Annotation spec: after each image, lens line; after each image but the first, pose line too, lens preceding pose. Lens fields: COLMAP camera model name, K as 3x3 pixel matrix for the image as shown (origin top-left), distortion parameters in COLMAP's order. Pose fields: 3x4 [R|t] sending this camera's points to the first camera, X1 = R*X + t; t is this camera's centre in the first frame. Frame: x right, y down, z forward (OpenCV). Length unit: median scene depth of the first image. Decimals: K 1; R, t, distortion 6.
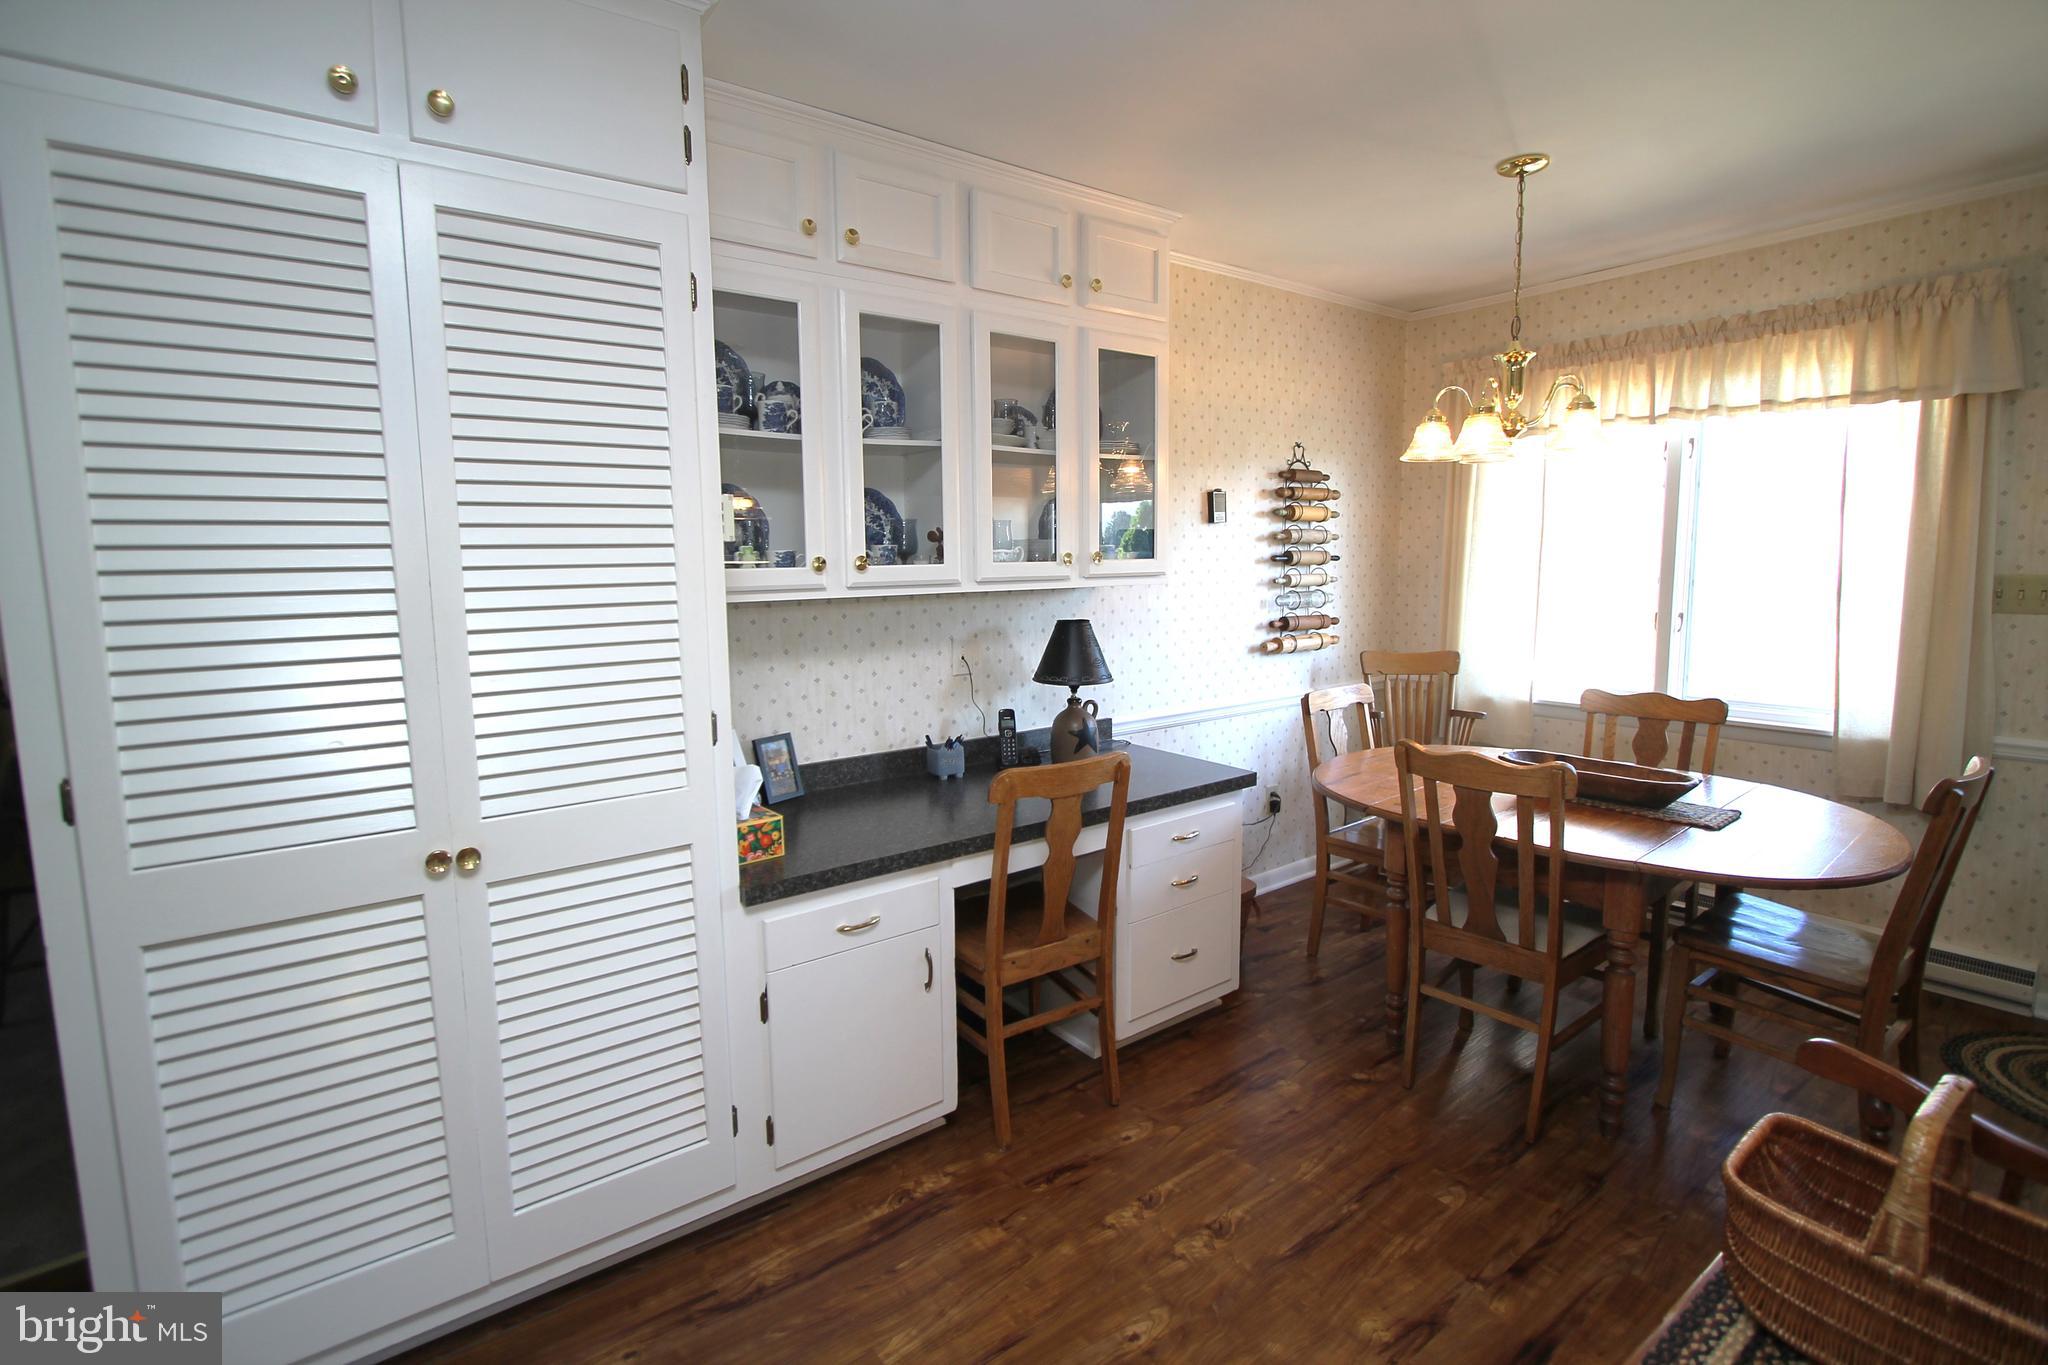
lens RADIAL K [[943.1, 0, 1024.0], [0, 943.1, 682.5], [0, 0, 1]] dist [0.002625, -0.000271]
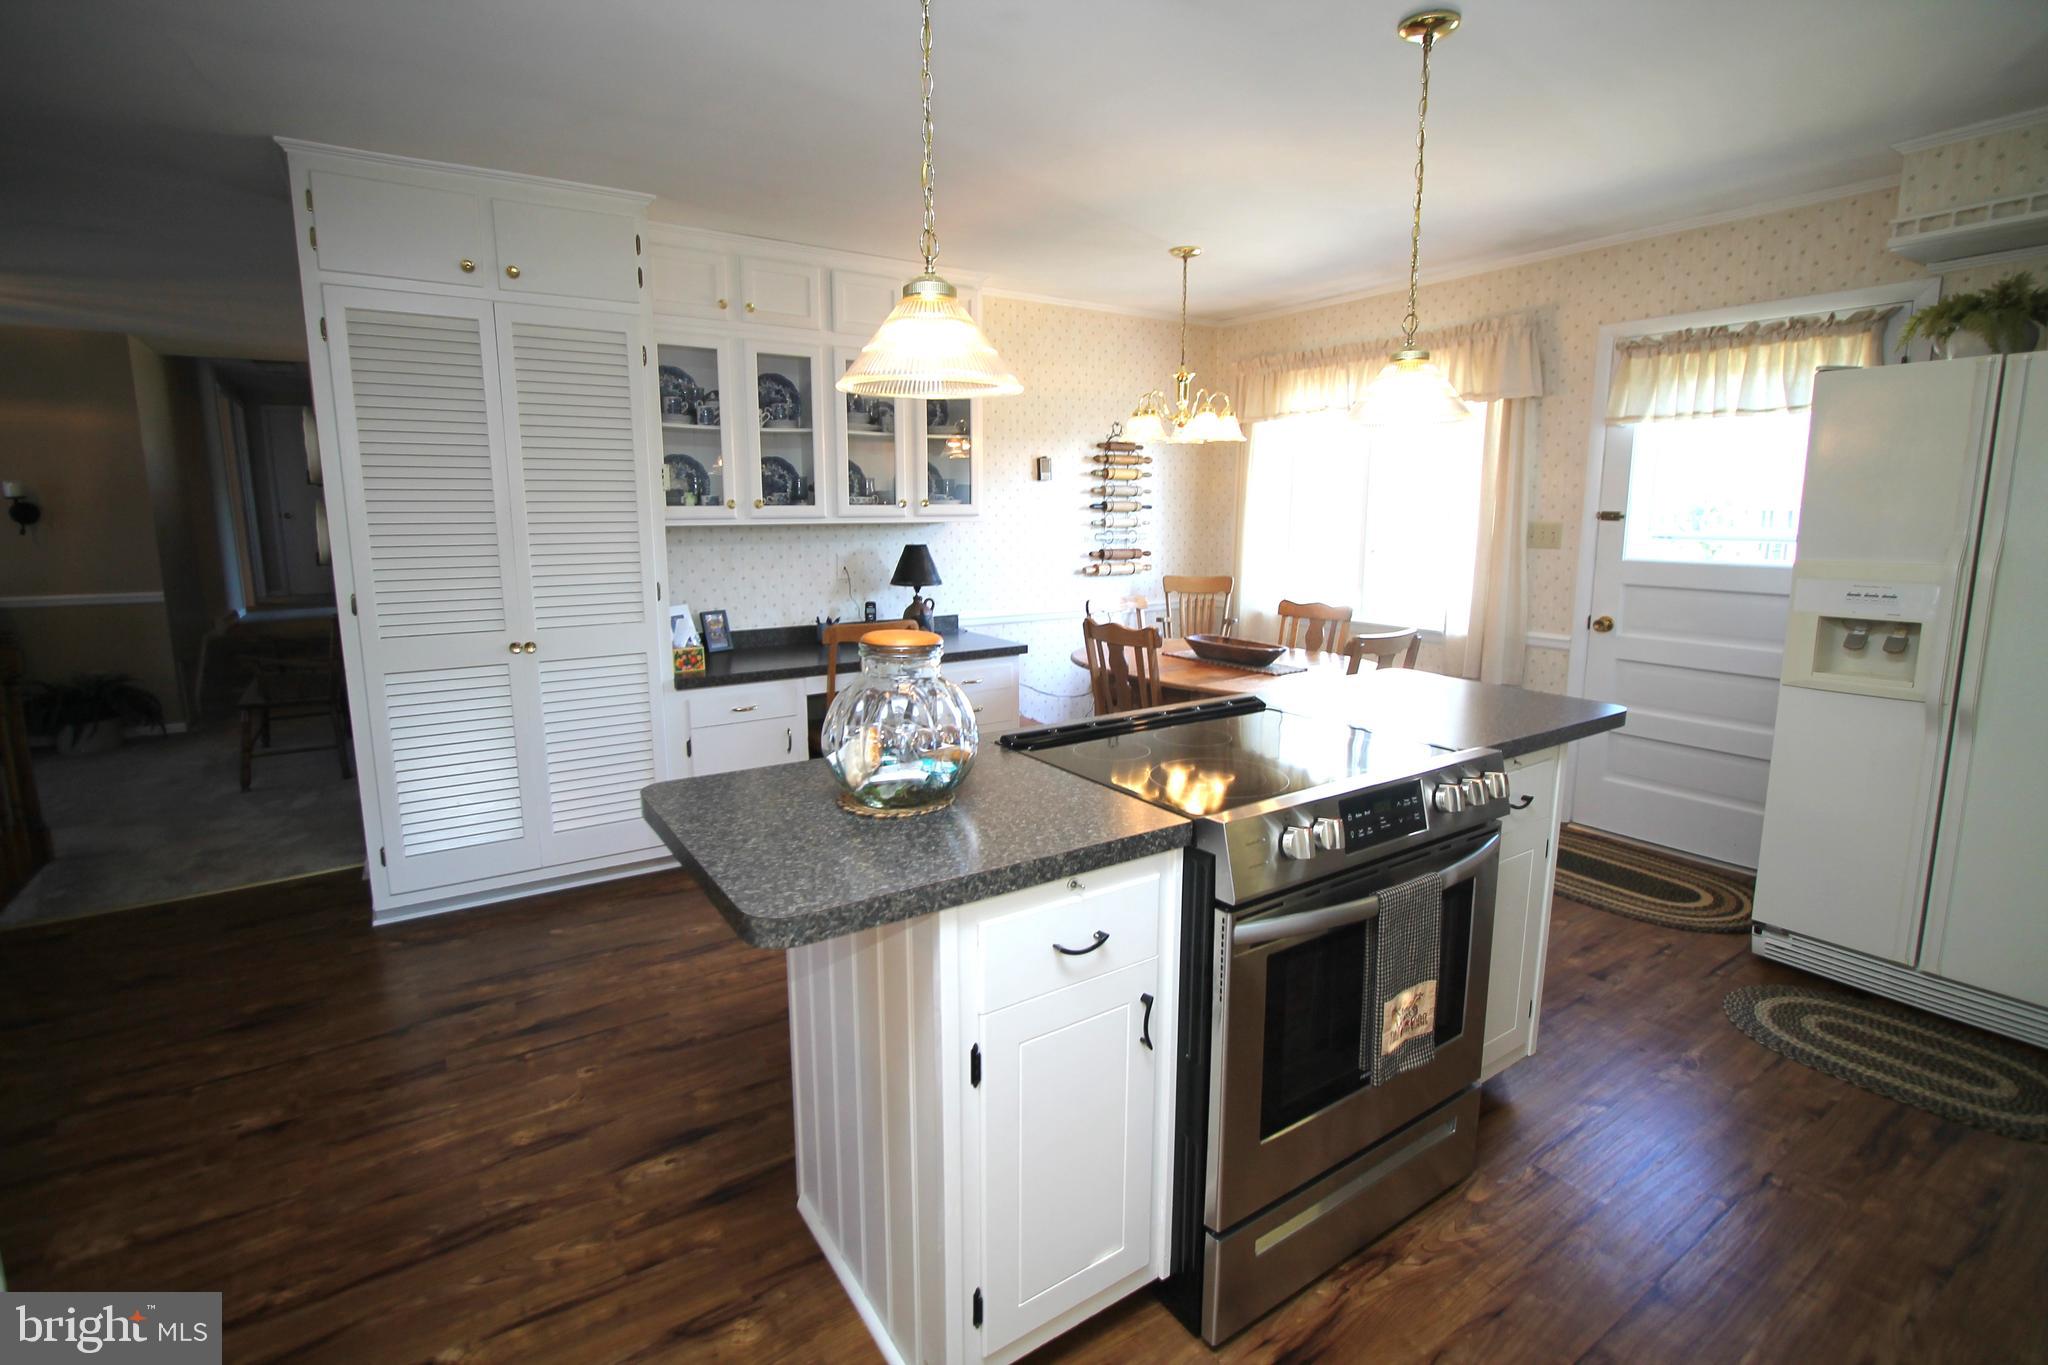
lens RADIAL K [[943.1, 0, 1024.0], [0, 943.1, 682.5], [0, 0, 1]] dist [0.002625, -0.000271]
pose [[0.997899, 0.022993, -0.060564, 0.322253], [-0.019927, 0.998512, 0.050759, 0.075450], [0.061641, -0.049446, 0.996873, -0.518768]]
